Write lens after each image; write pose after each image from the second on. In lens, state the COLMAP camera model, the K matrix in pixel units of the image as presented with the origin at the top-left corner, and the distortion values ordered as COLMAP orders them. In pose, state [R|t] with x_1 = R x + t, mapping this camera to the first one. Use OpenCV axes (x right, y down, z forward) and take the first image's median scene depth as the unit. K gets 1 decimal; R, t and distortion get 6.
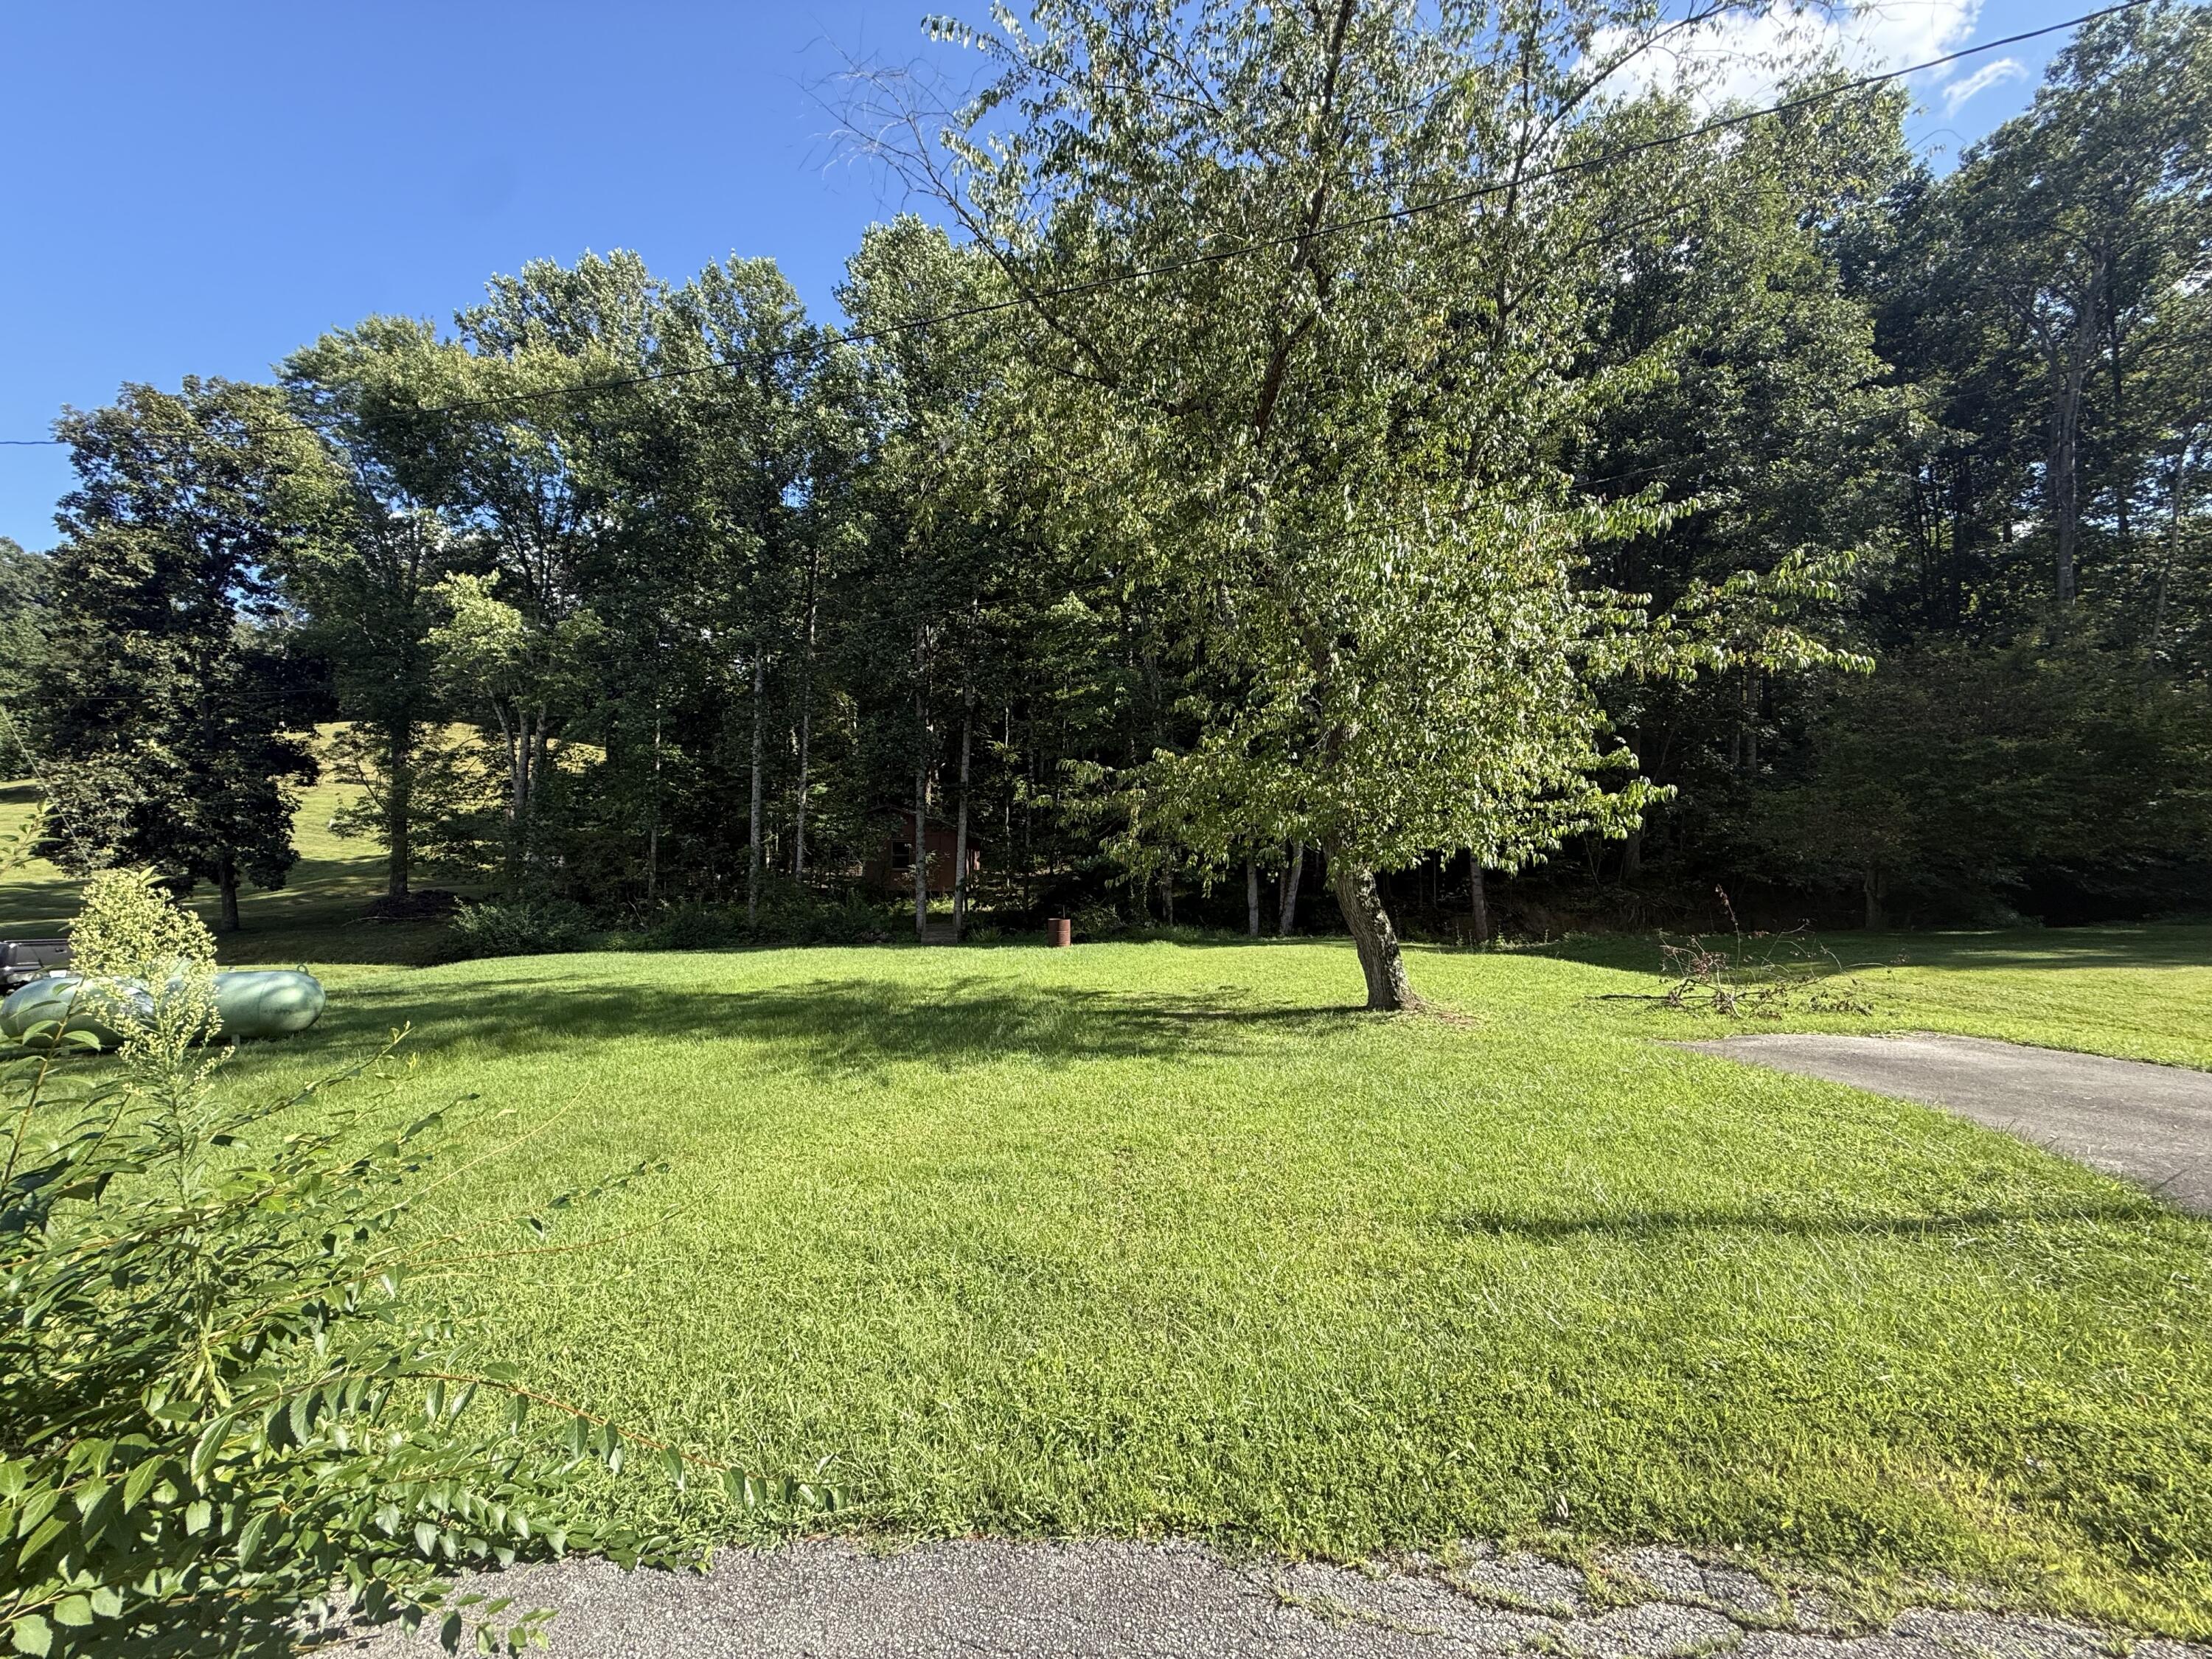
lens RADIAL K [[876.2, 0, 1104.2], [0, 876.2, 820.8], [0, 0, 1]] dist [0.000455, 0.000199]
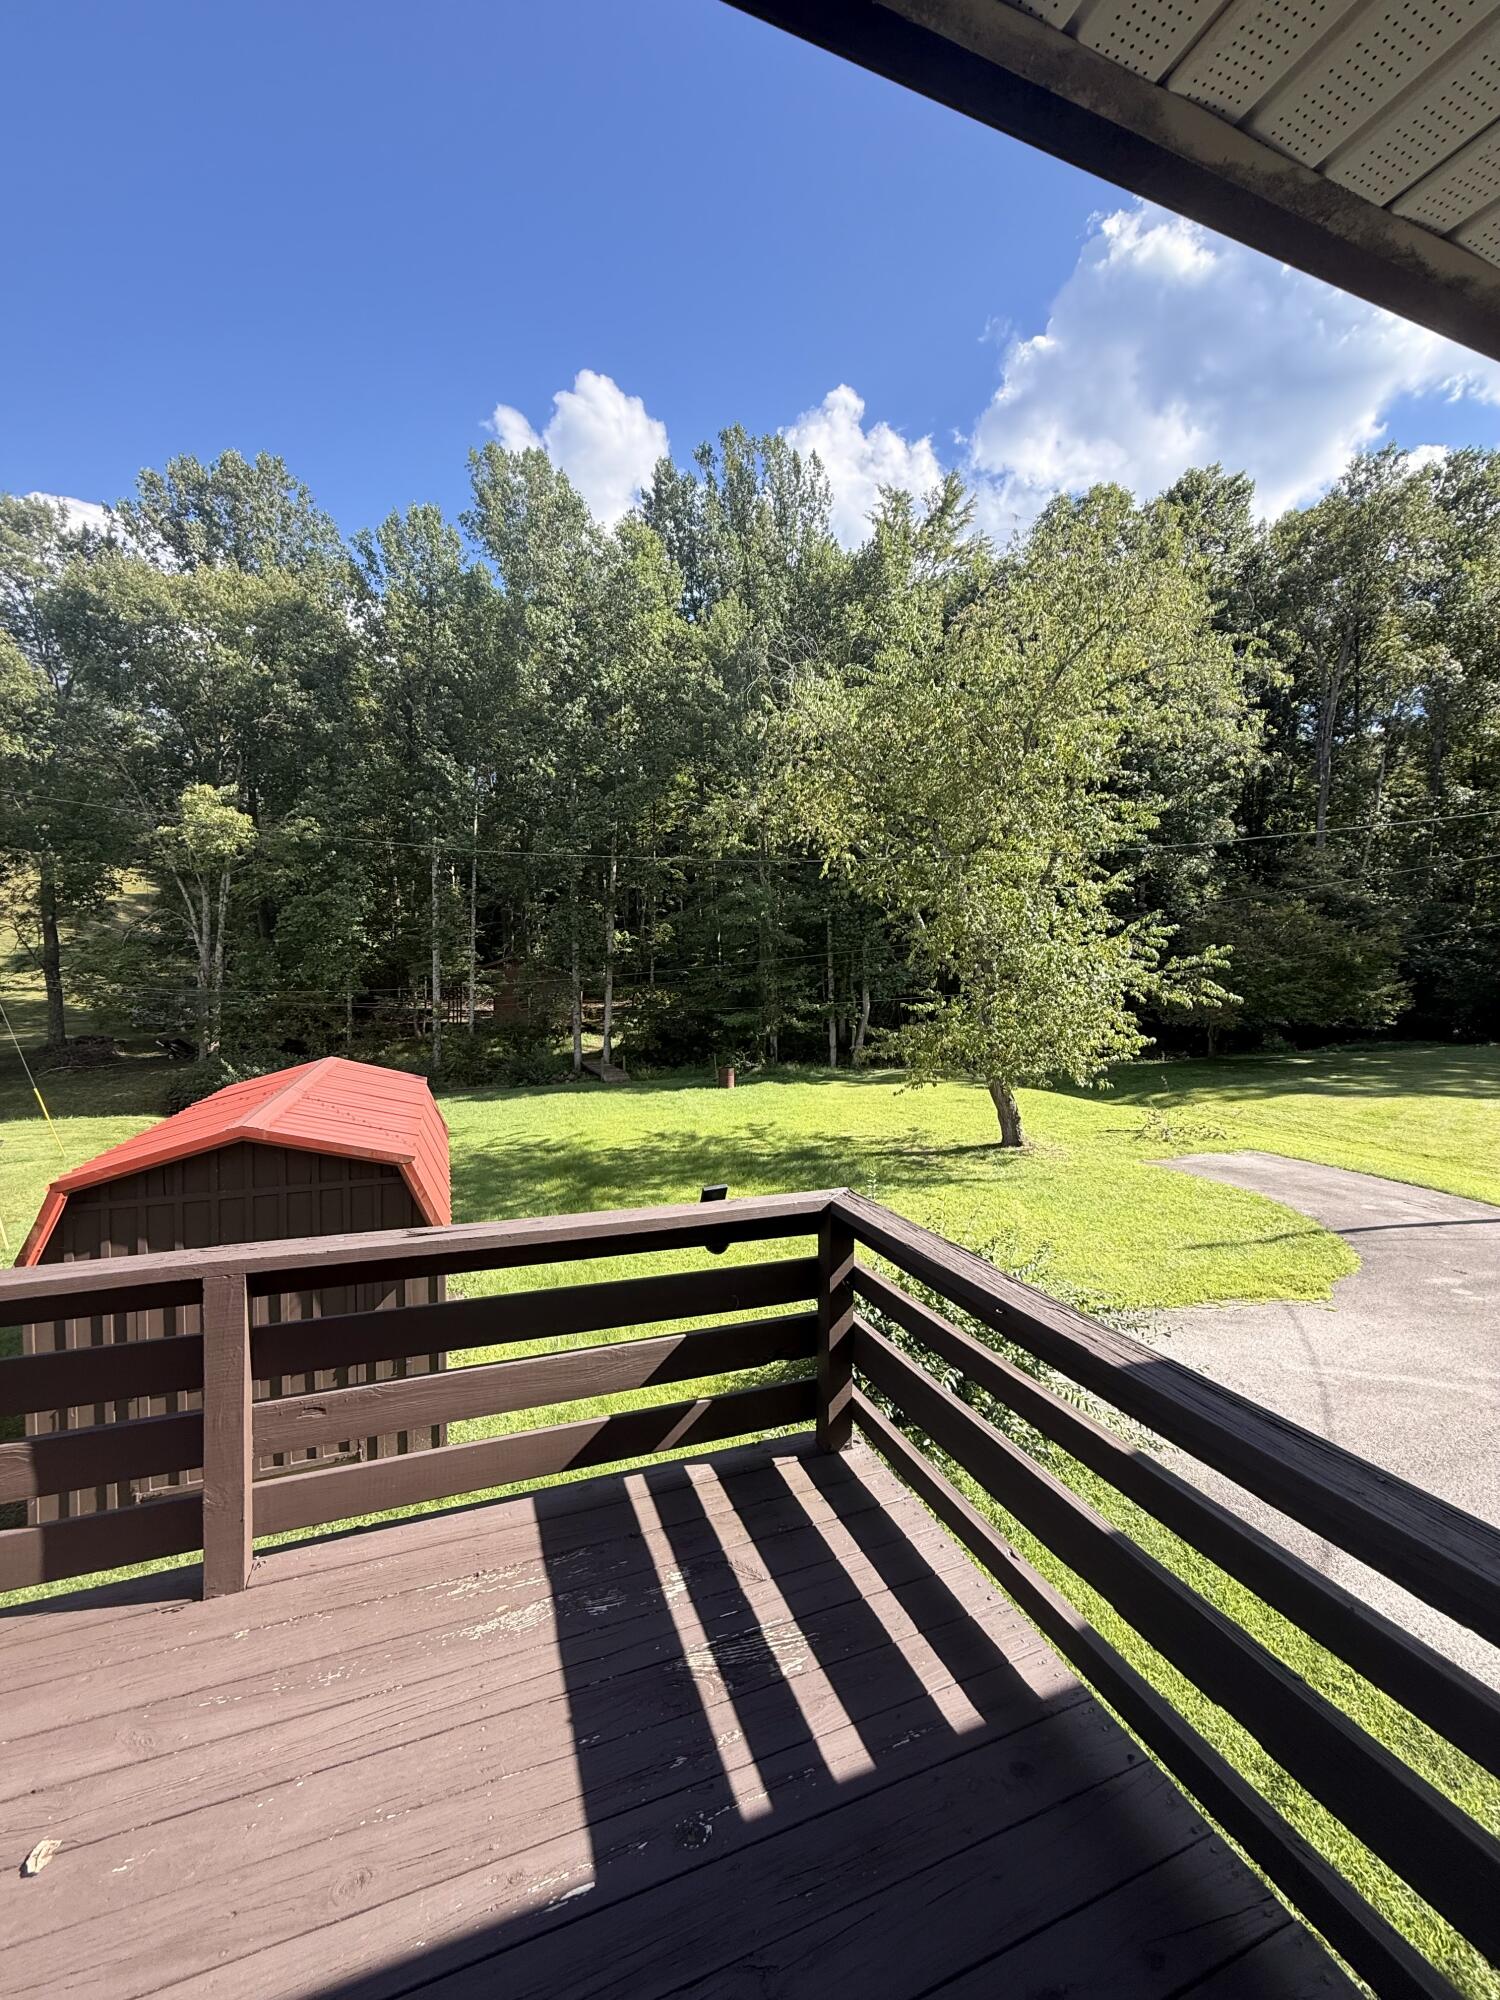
lens RADIAL K [[792.2, 0, 747.2], [0, 792.2, 992.2], [0, 0, 1]] dist [0.000455, 0.000199]
pose [[0.977866, -0.011223, 0.208929, -0.215397], [-0.007915, 0.995861, 0.090541, -0.096701], [-0.209081, -0.090191, 0.973730, -0.195639]]
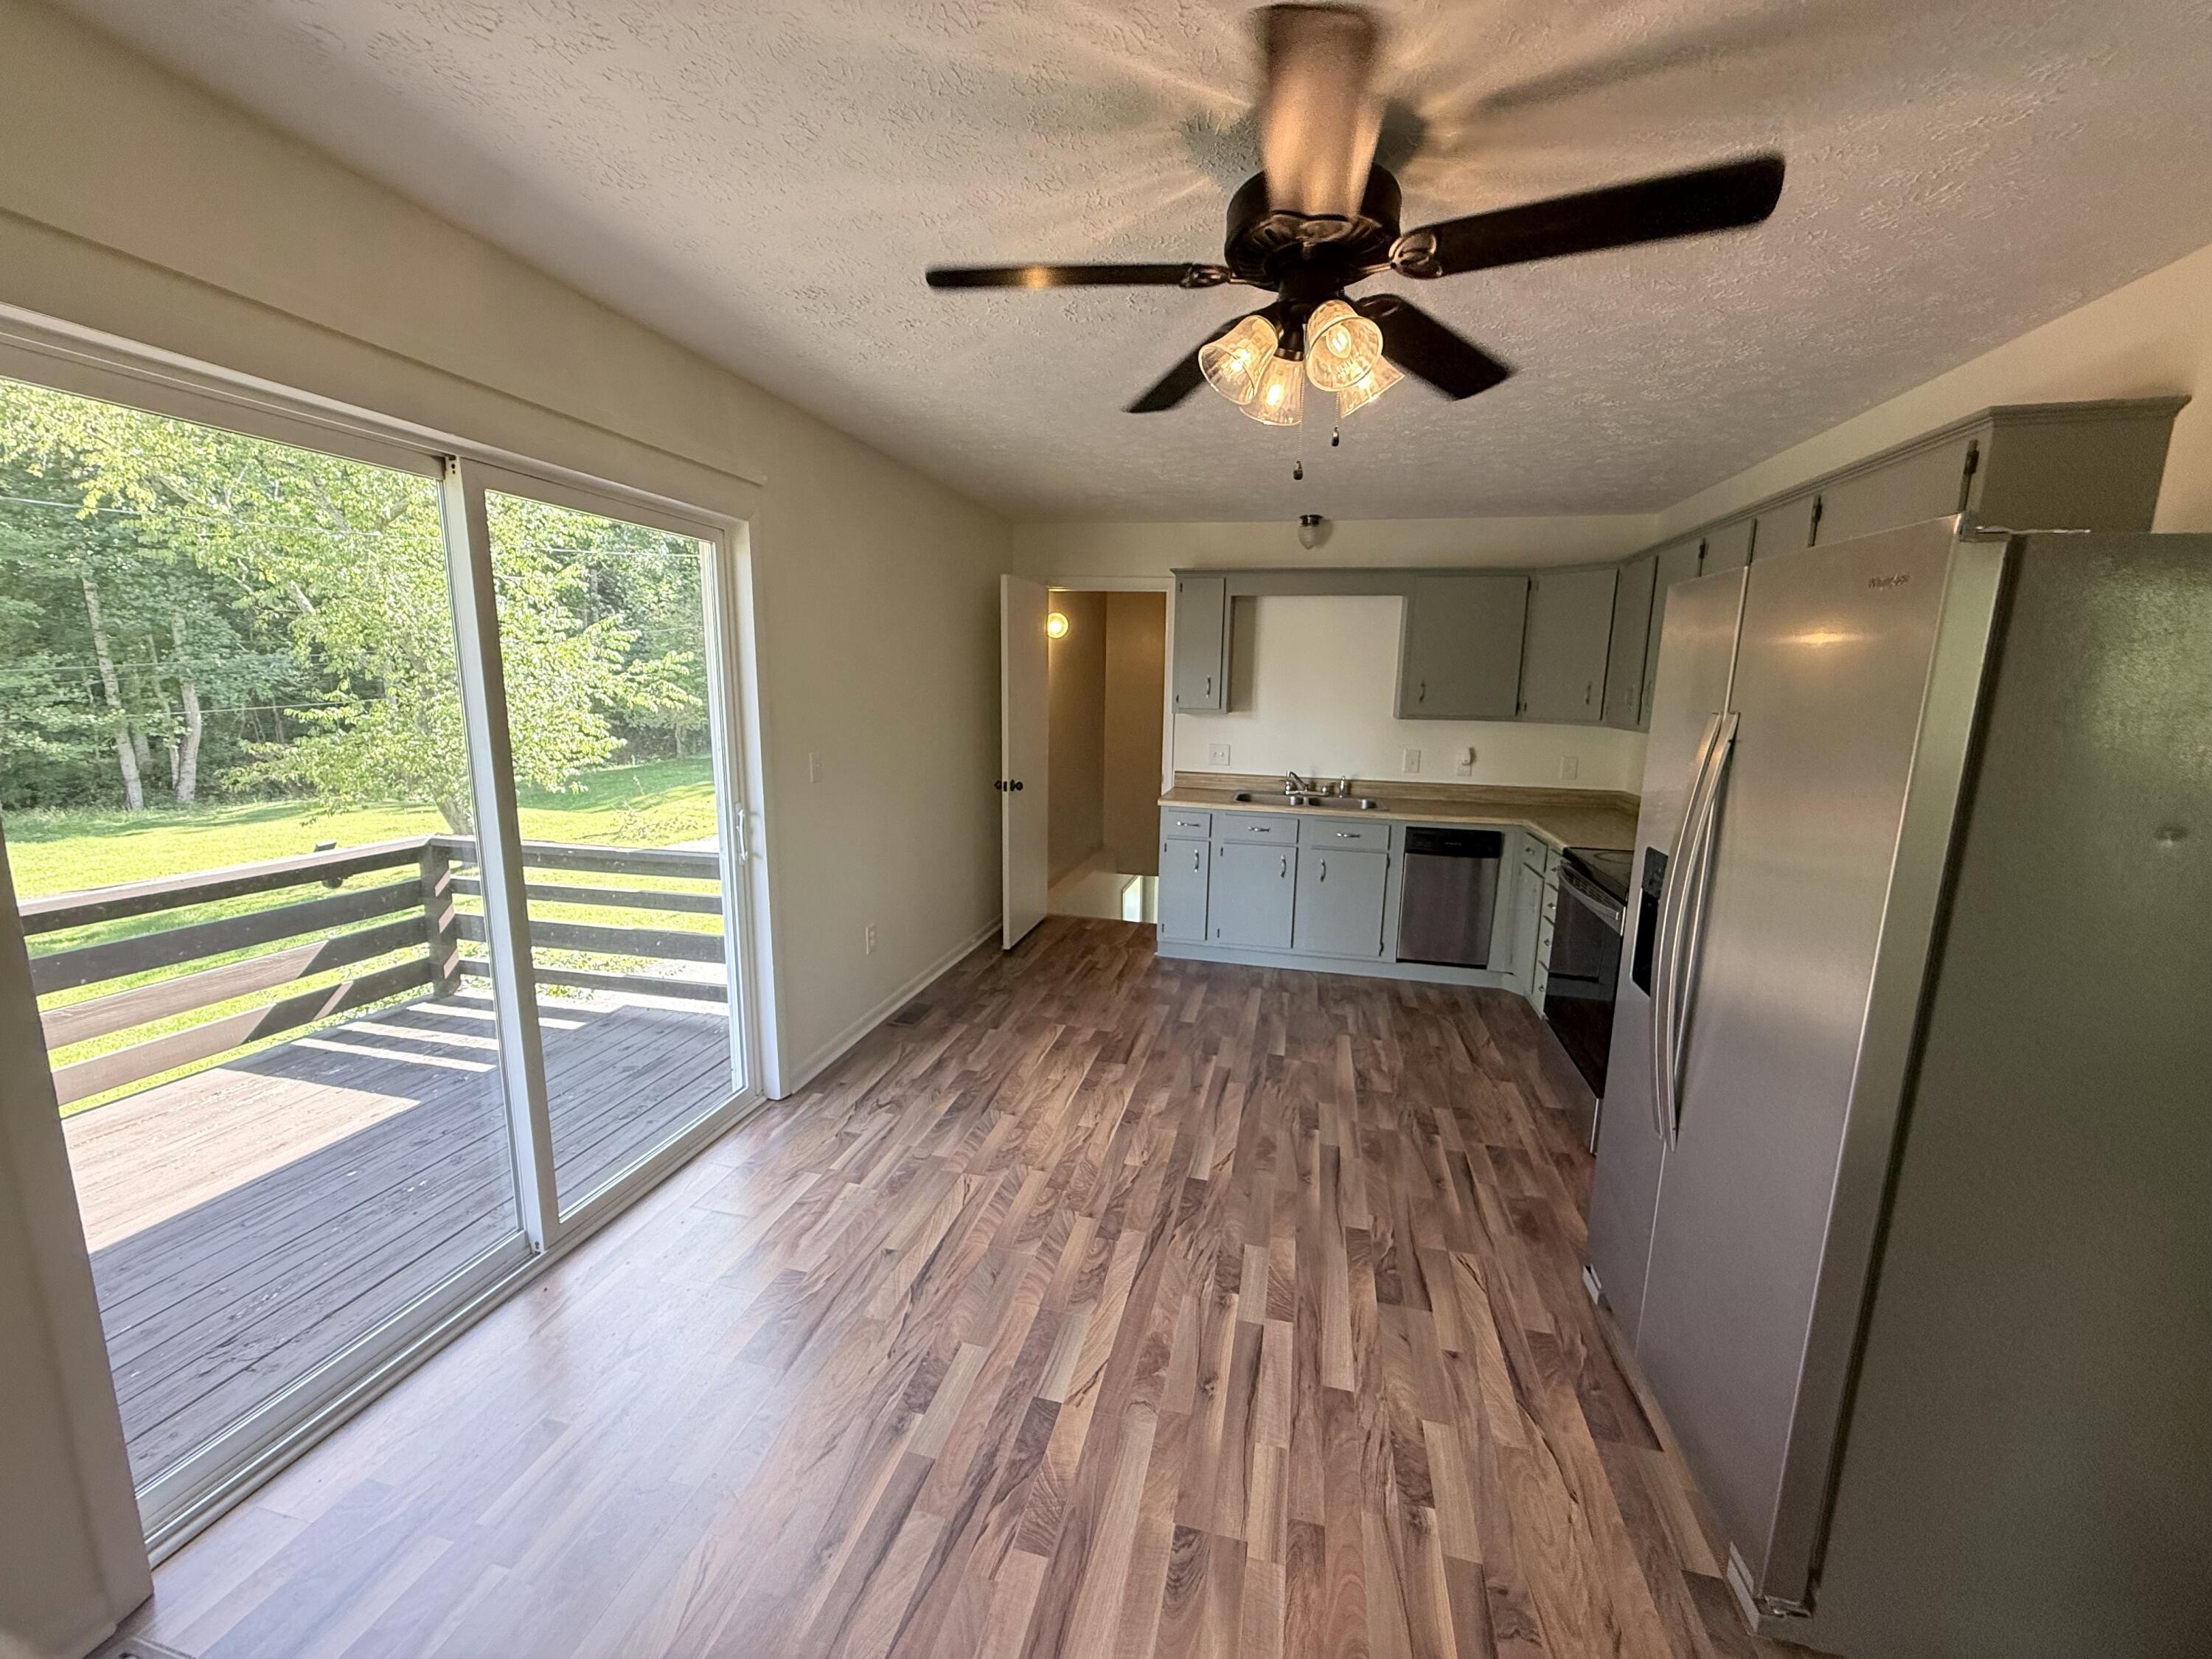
lens RADIAL K [[876.2, 0, 1099.4], [0, 876.2, 831.0], [0, 0, 1]] dist [0.000455, 0.000199]
pose [[0.377956, -0.157531, 0.912323, -0.278982], [-0.076579, 0.976722, 0.200376, -0.105367], [-0.922651, -0.145598, 0.357094, -0.269994]]
